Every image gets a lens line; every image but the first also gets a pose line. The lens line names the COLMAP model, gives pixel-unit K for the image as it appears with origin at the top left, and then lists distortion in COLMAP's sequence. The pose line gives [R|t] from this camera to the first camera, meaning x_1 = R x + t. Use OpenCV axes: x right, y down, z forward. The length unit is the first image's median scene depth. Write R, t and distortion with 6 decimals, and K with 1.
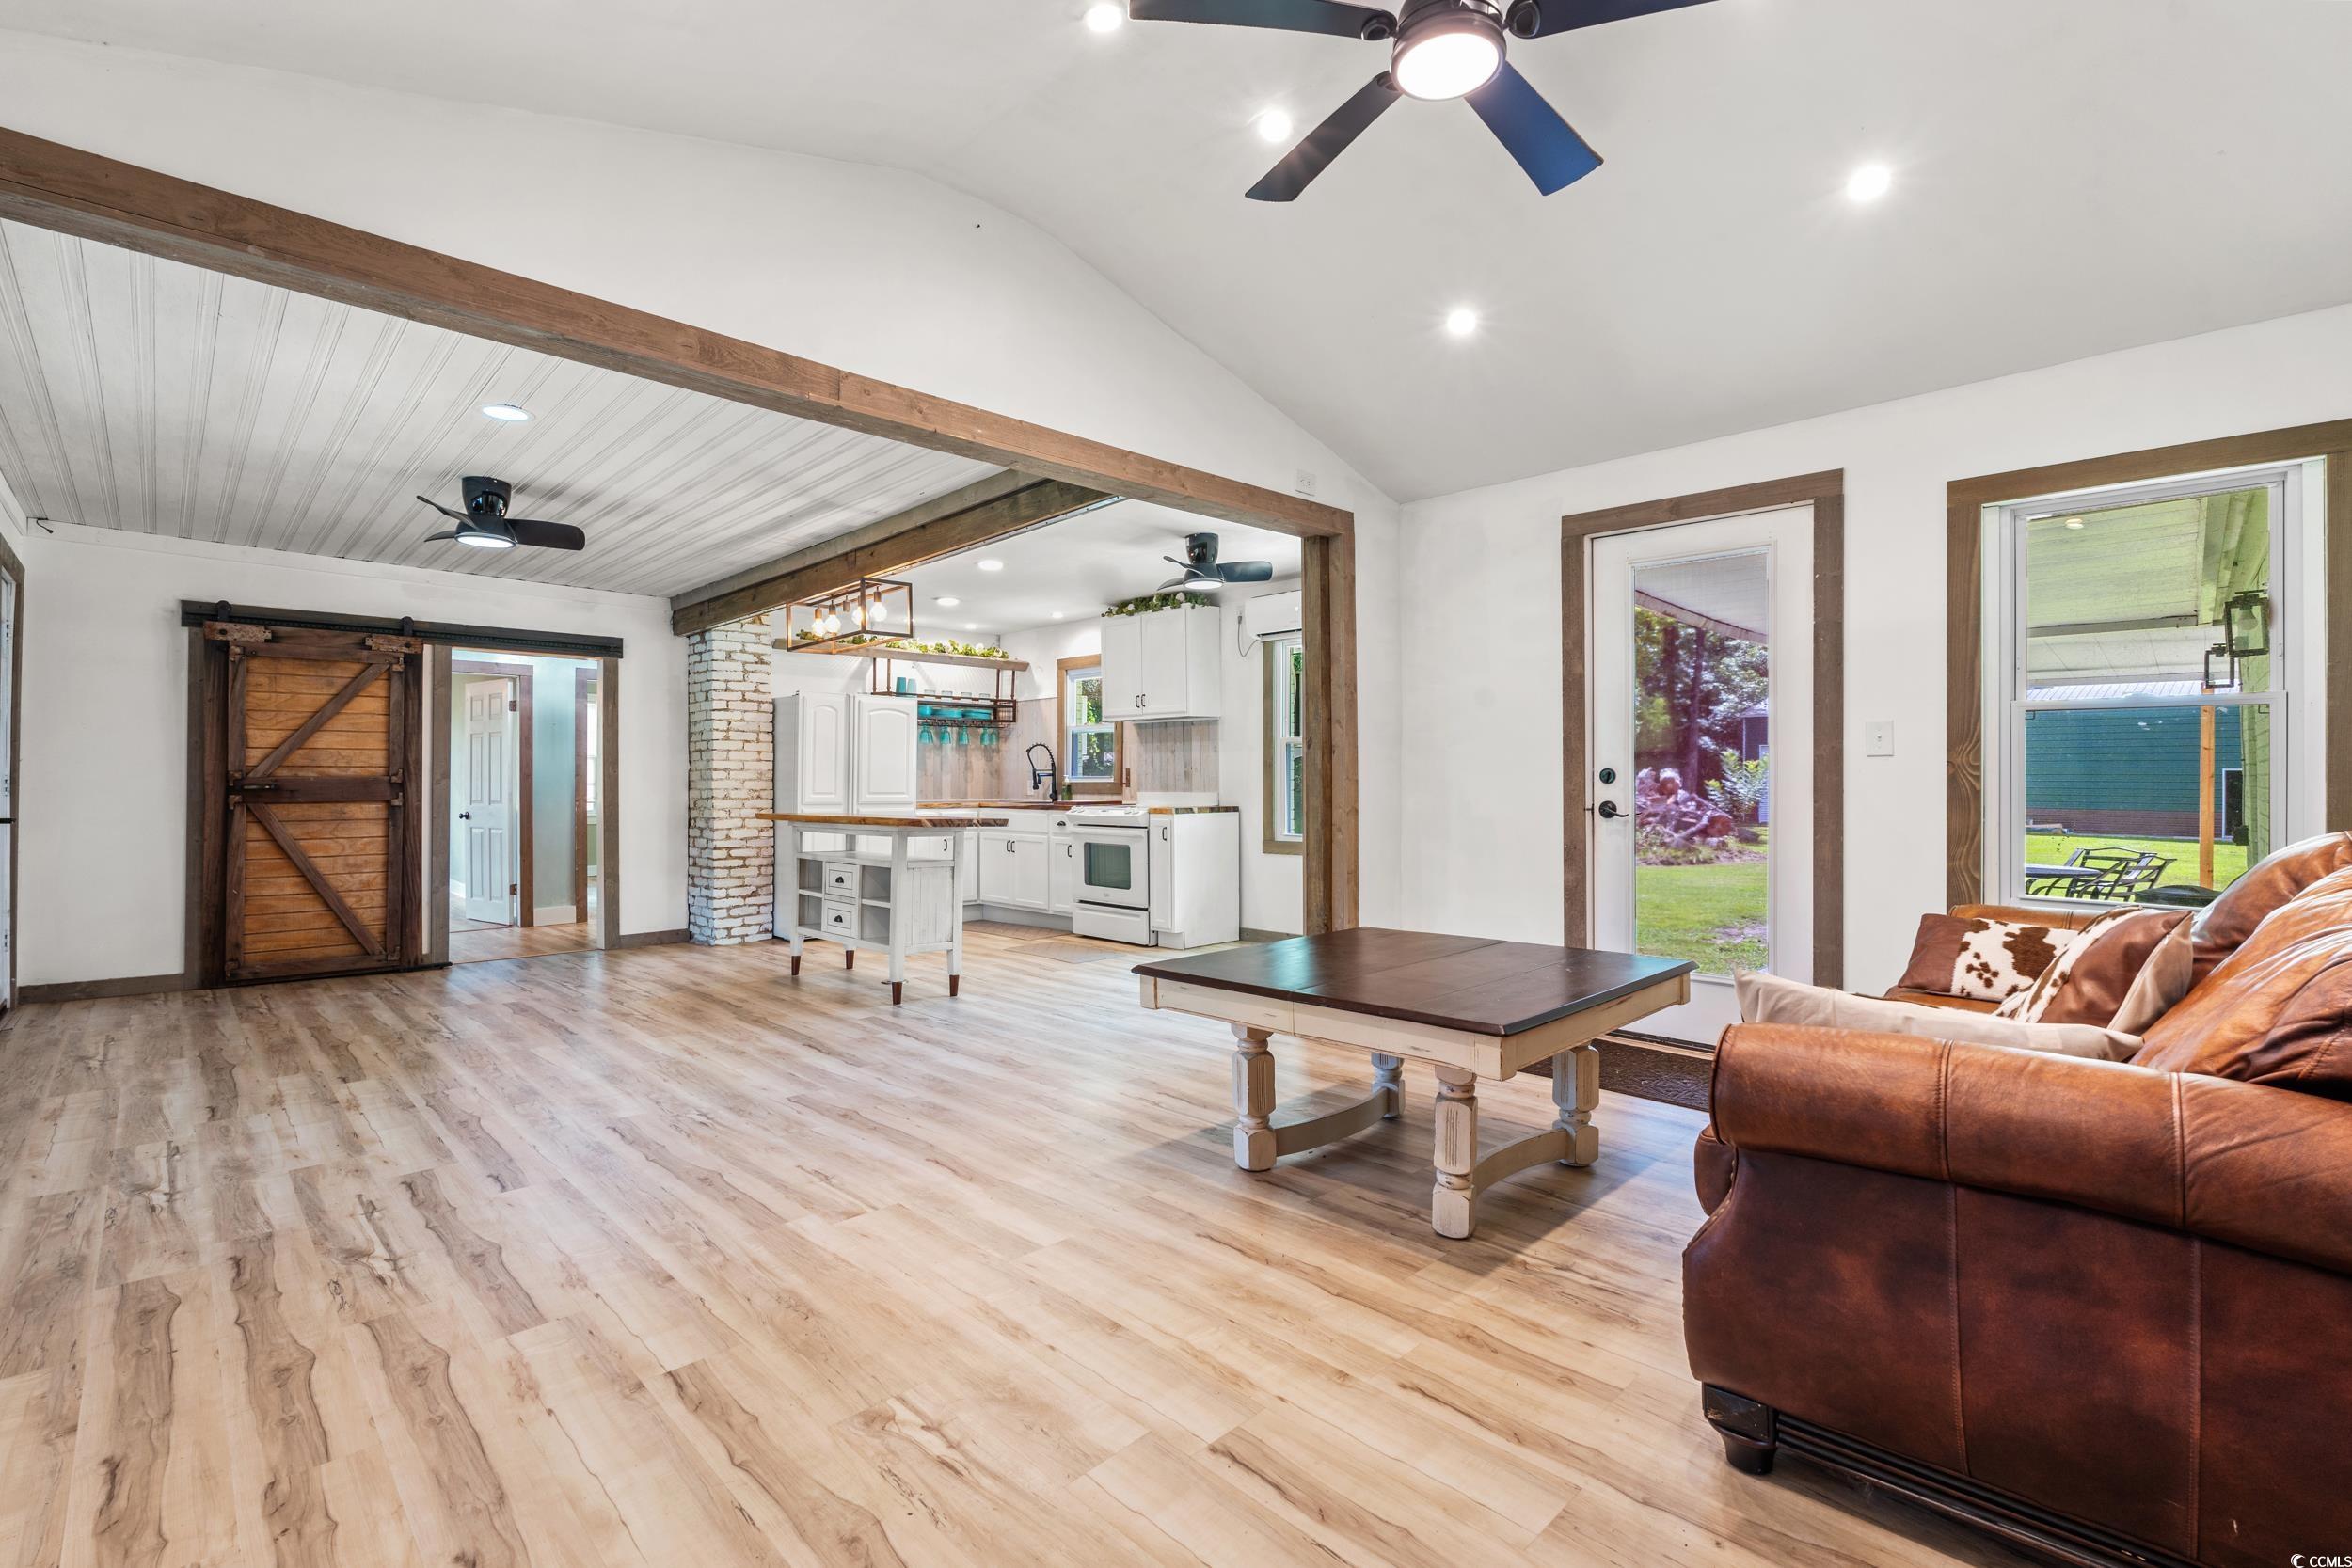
lens RADIAL K [[1042.9, 0, 1170.4], [0, 1042.9, 765.5], [0, 0, 1]] dist [-0.006266, 0.003494]
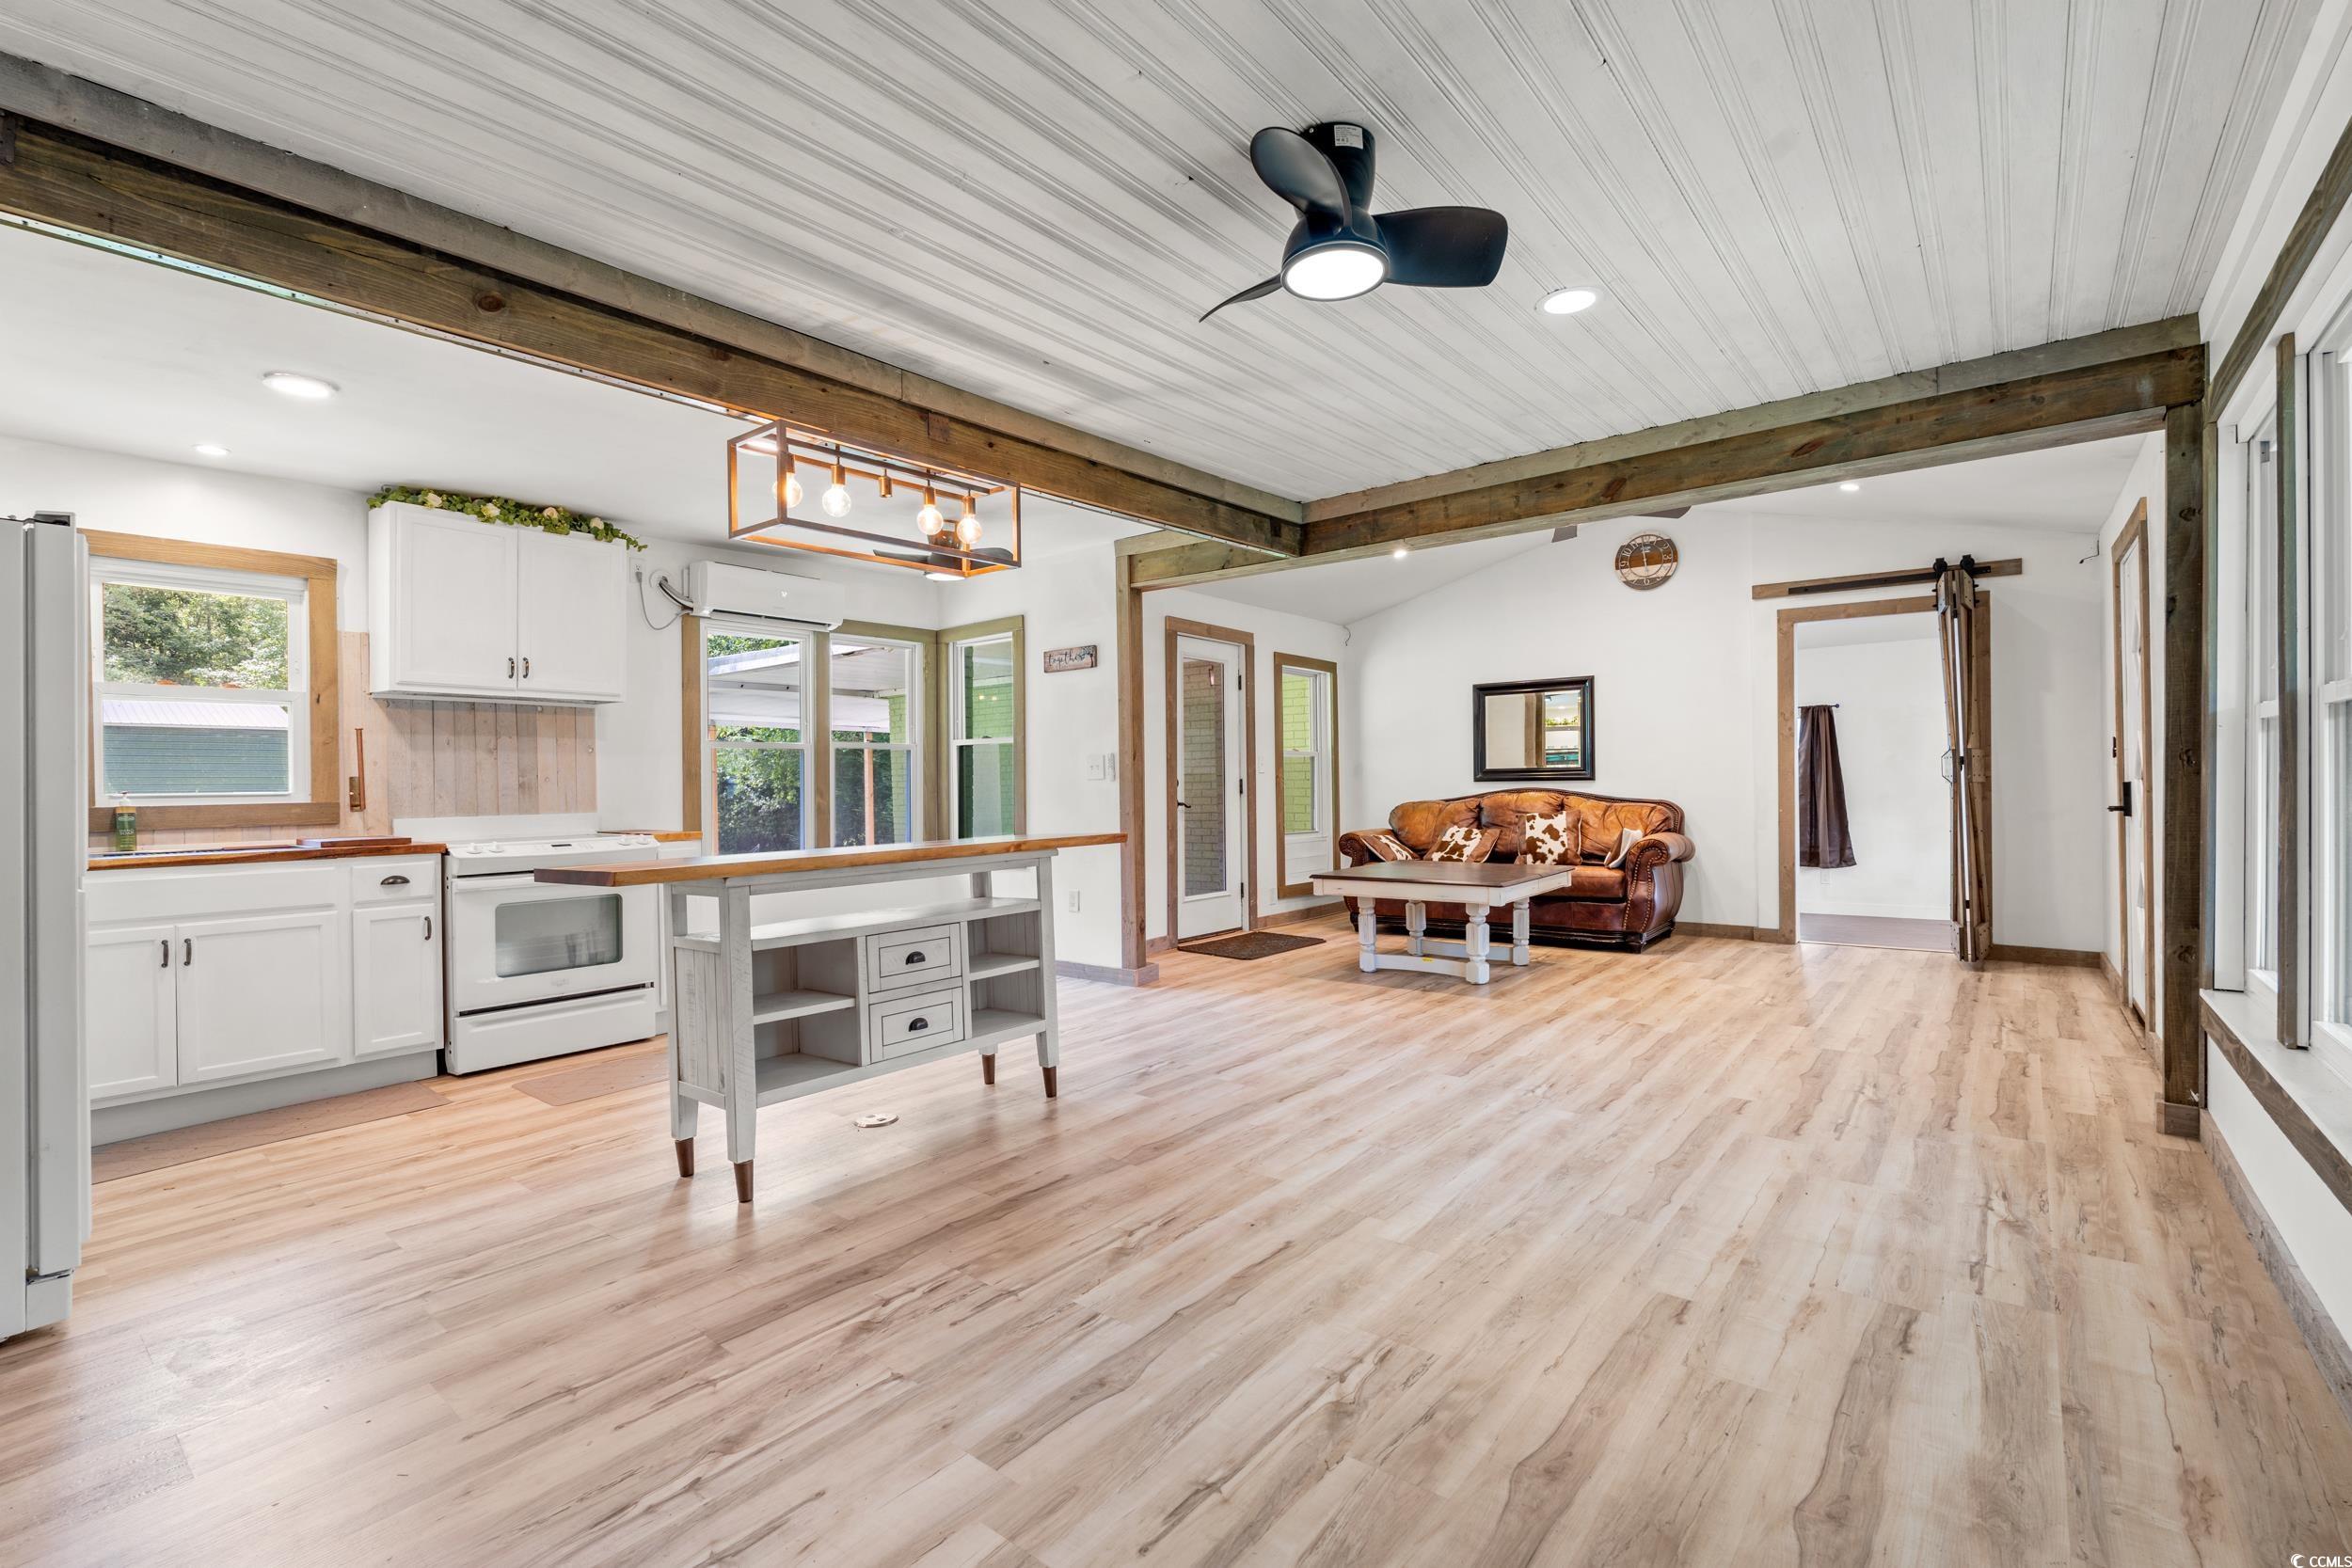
lens RADIAL K [[1042.9, 0, 1160.8], [0, 1042.9, 771.2], [0, 0, 1]] dist [-0.006266, 0.003494]
pose [[-0.105711, 0.018965, 0.994216, -0.857634], [0.003212, 0.999819, -0.018730, 0.015401], [-0.994392, 0.001214, -0.105753, 0.865605]]
